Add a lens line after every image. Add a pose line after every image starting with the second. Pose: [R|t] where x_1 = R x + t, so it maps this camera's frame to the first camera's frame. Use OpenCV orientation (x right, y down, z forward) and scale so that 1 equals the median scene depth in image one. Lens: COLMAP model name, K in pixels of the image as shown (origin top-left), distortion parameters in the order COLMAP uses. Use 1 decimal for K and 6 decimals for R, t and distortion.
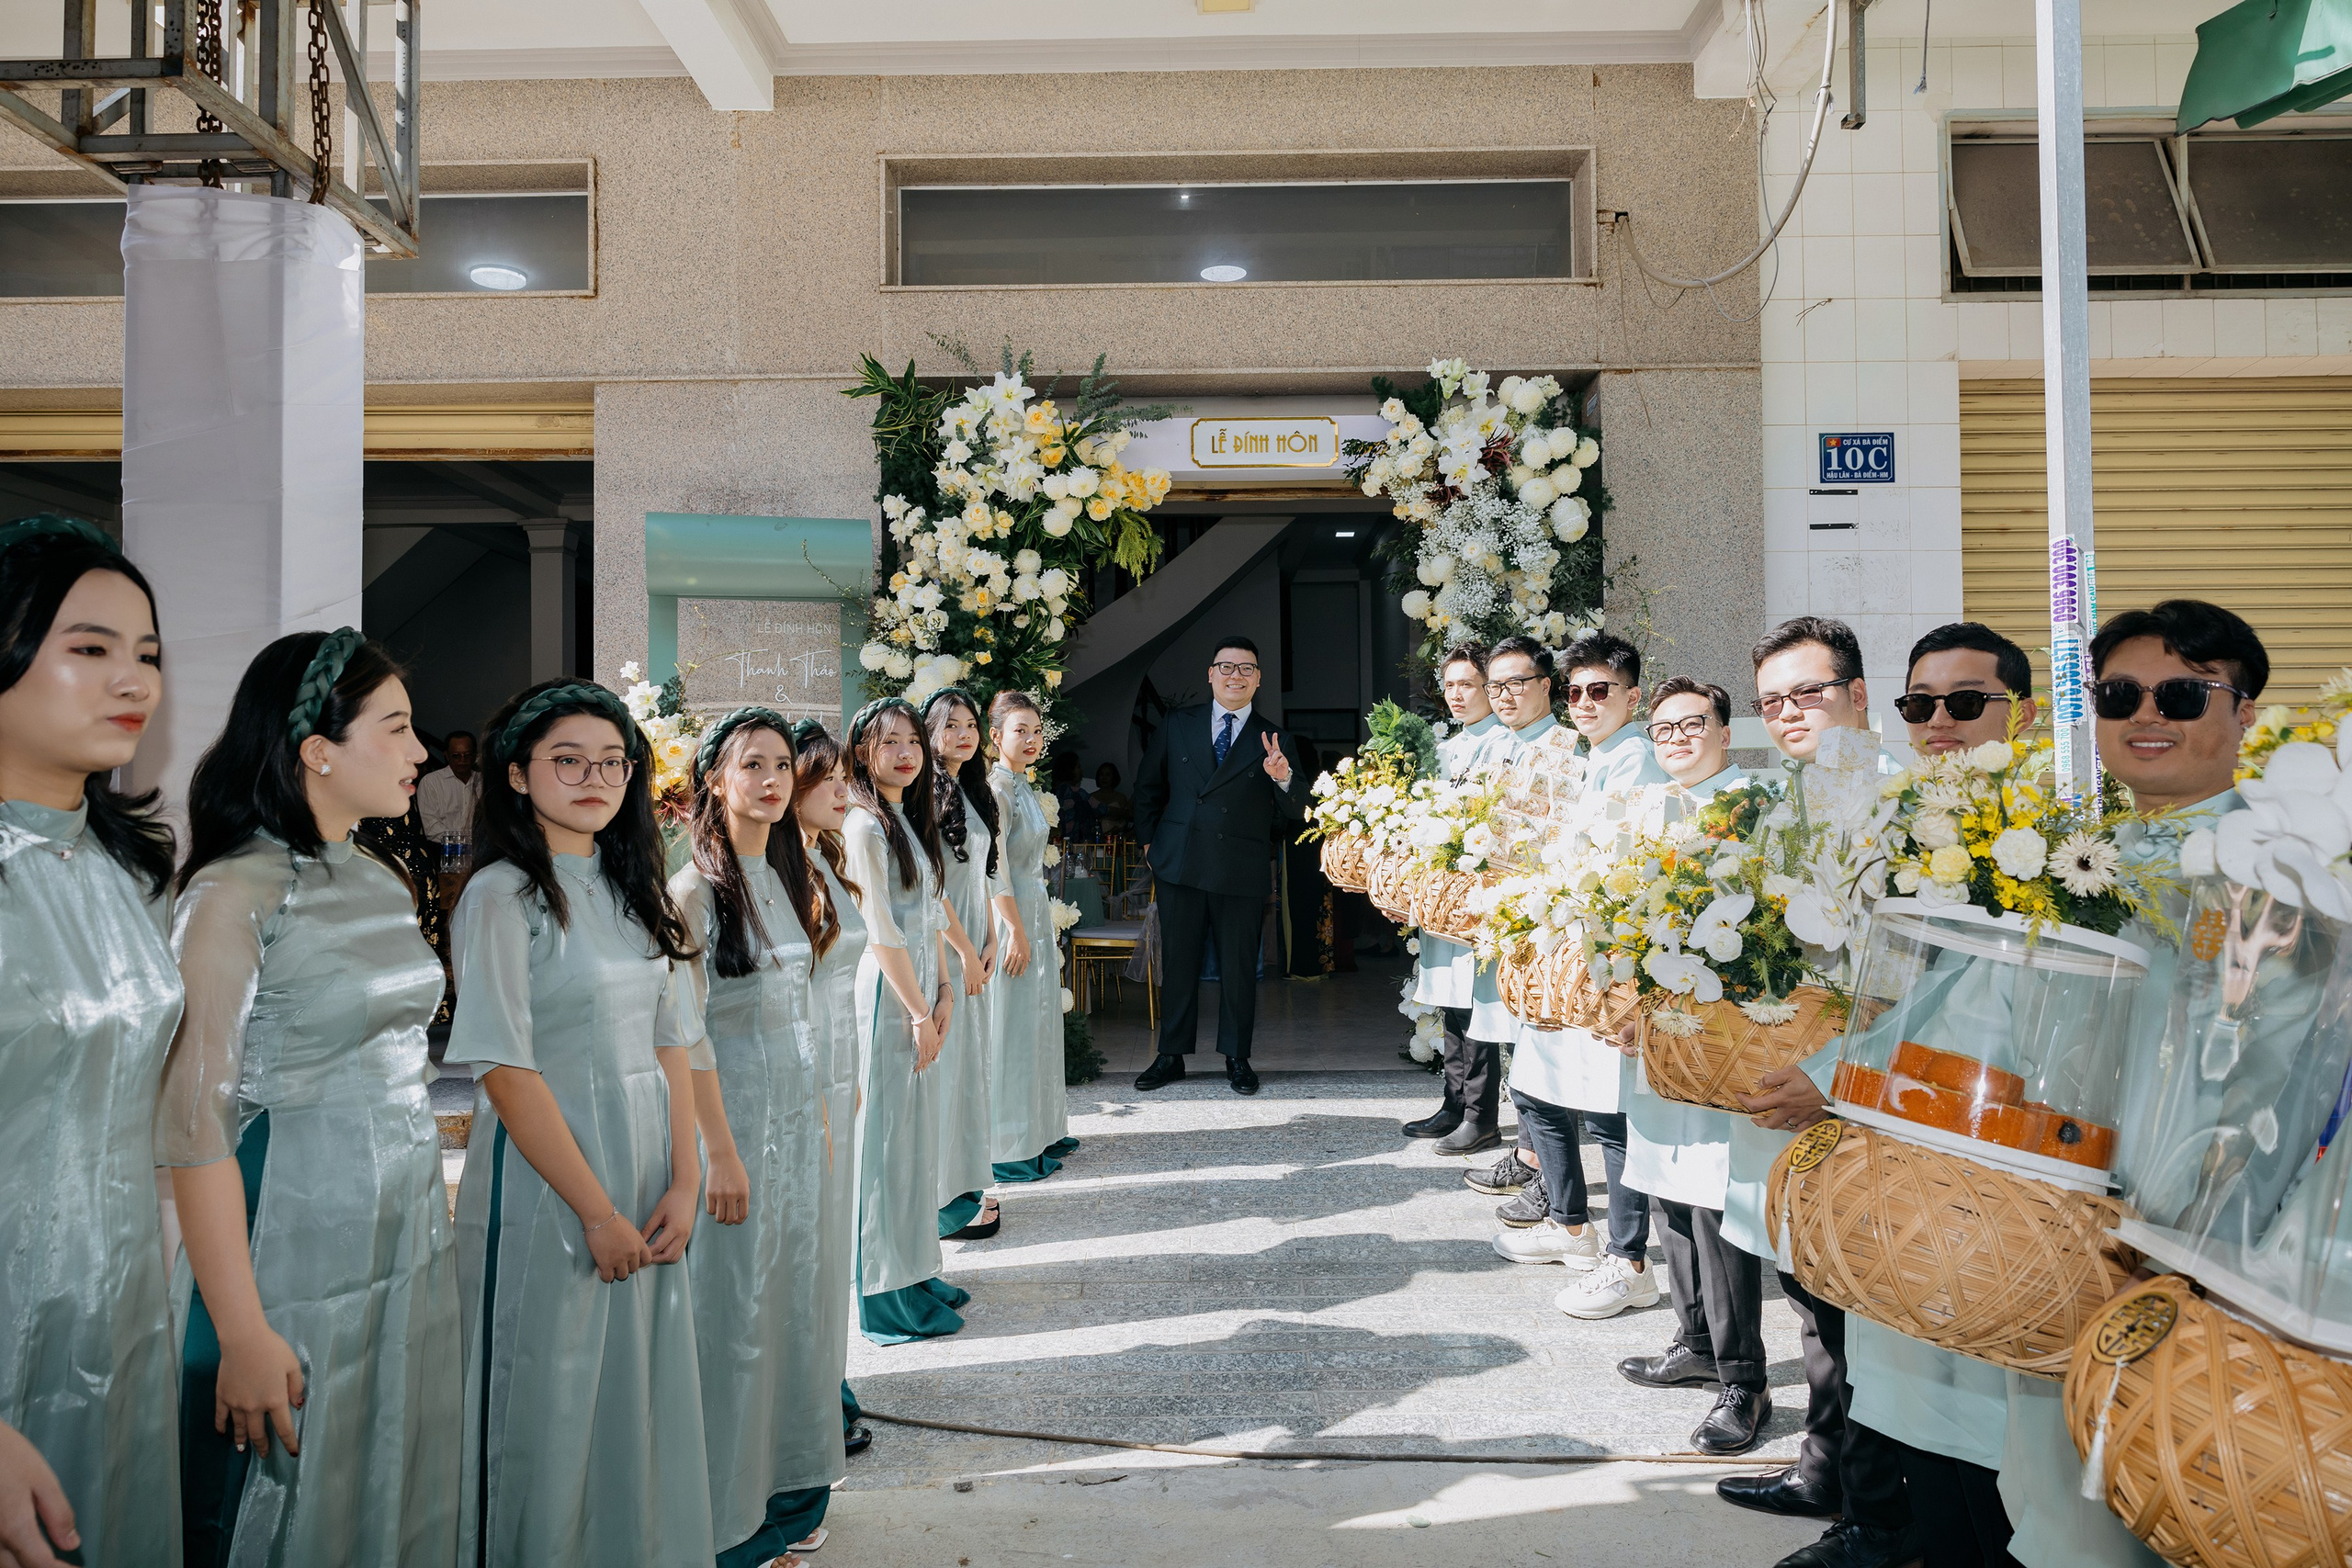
lens RADIAL K [[1662.9, 0, 1154.7], [0, 1662.9, 786.8], [0, 0, 1]] dist [0.025325, -0.001674]
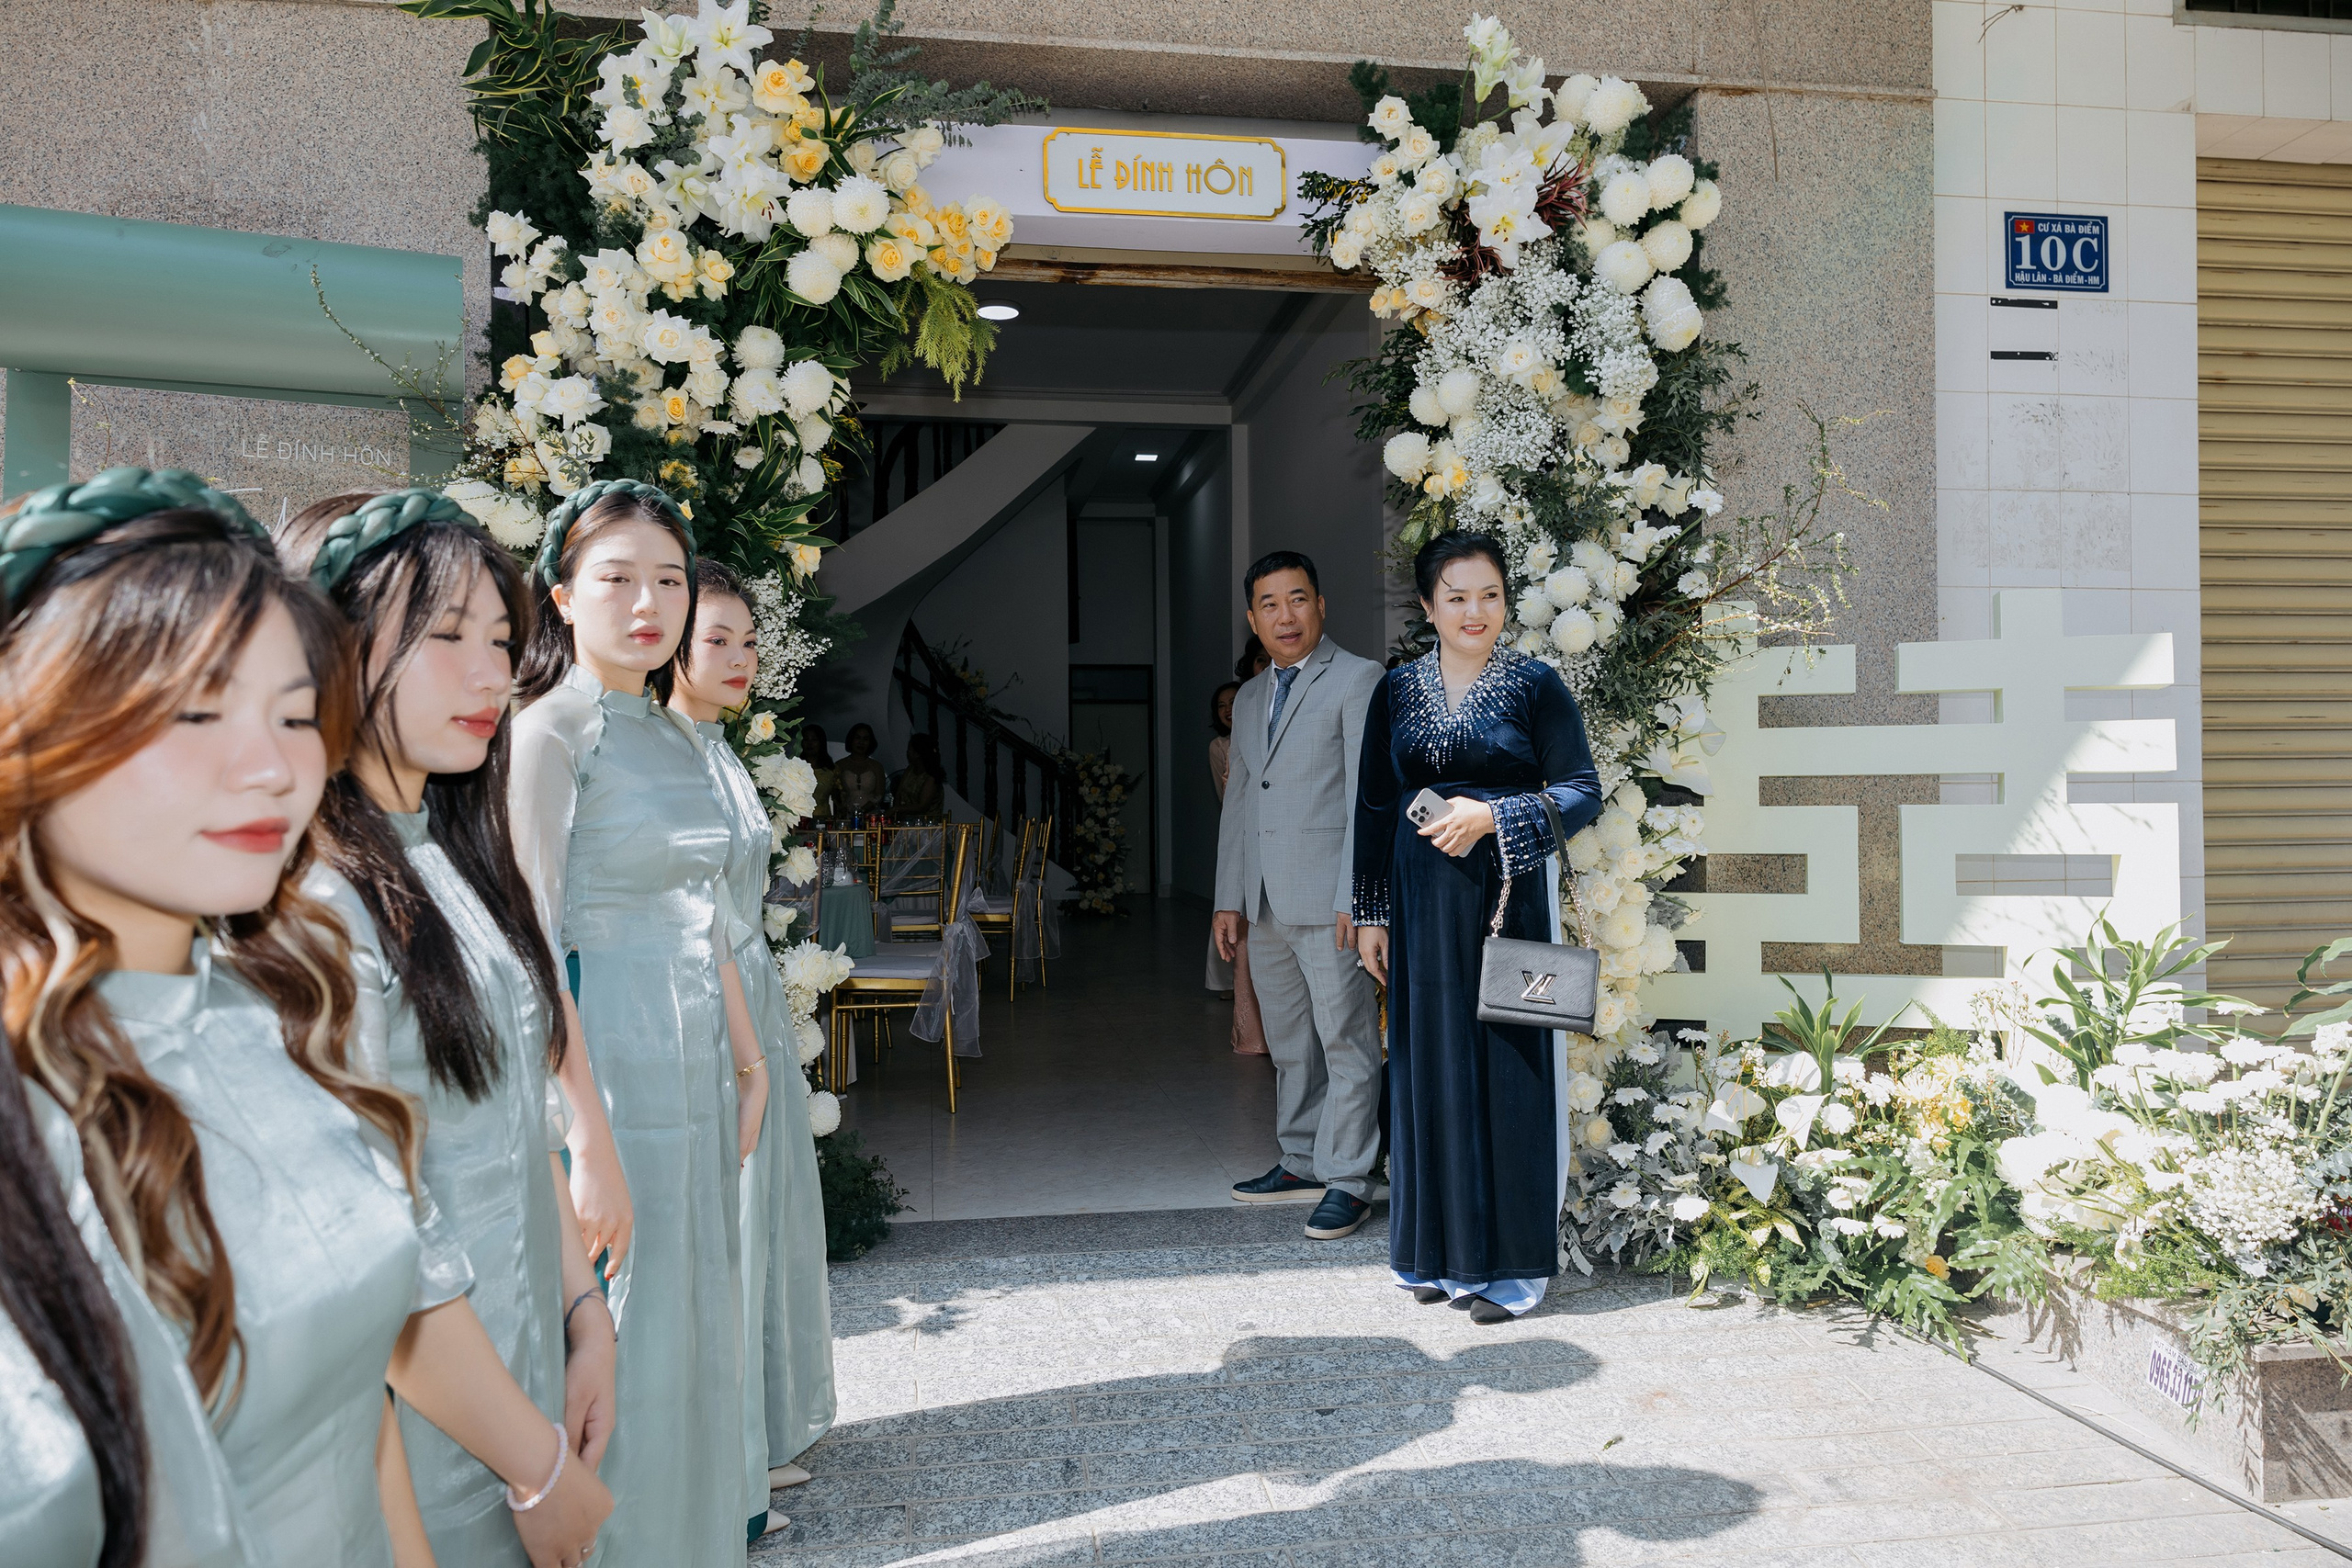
lens RADIAL K [[1662.9, 0, 1165.3], [0, 1662.9, 783.1], [0, 0, 1]] dist [0.025325, -0.001674]
pose [[0.987248, 0.002278, 0.159176, -0.030149], [-0.004994, 0.999849, 0.016661, 0.002013], [-0.159114, -0.017243, 0.987110, 0.414332]]
